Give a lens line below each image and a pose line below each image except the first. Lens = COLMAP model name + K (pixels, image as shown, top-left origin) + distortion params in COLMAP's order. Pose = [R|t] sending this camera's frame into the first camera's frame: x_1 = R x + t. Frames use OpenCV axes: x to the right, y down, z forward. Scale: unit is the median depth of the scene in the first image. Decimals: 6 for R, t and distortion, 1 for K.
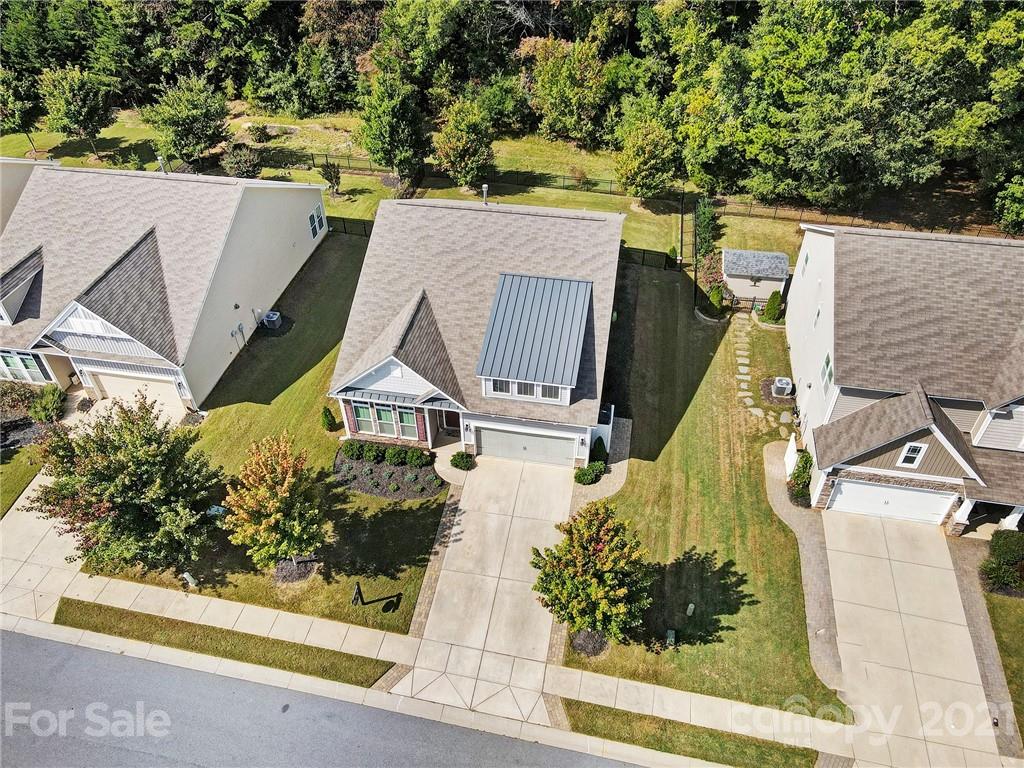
lens RADIAL K [[782.8, 0, 512.0], [0, 782.8, 384.0], [0, 0, 1]] dist [0.004401, 0.000322]
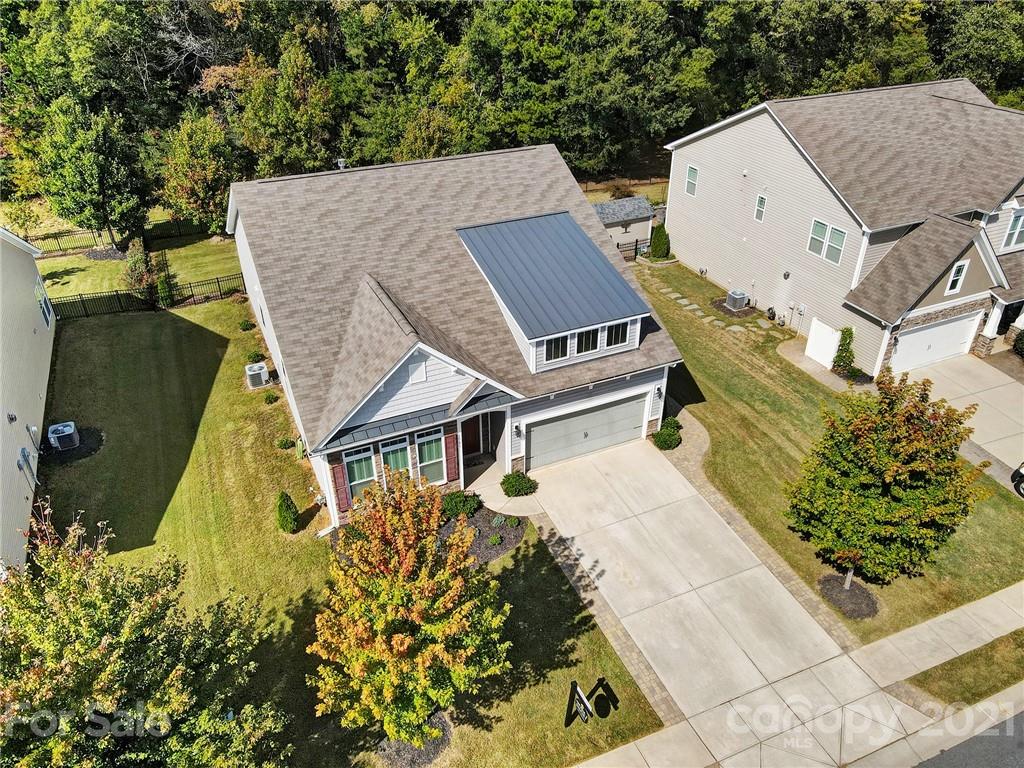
lens RADIAL K [[768.4, 0, 512.0], [0, 768.4, 384.0], [0, 0, 1]] dist [0.010338, 0.003311]
pose [[0.812130, -0.295351, 0.503202, -0.382691], [0.375404, 0.924710, -0.063121, 0.057870], [-0.446673, 0.240166, 0.861861, 0.402428]]
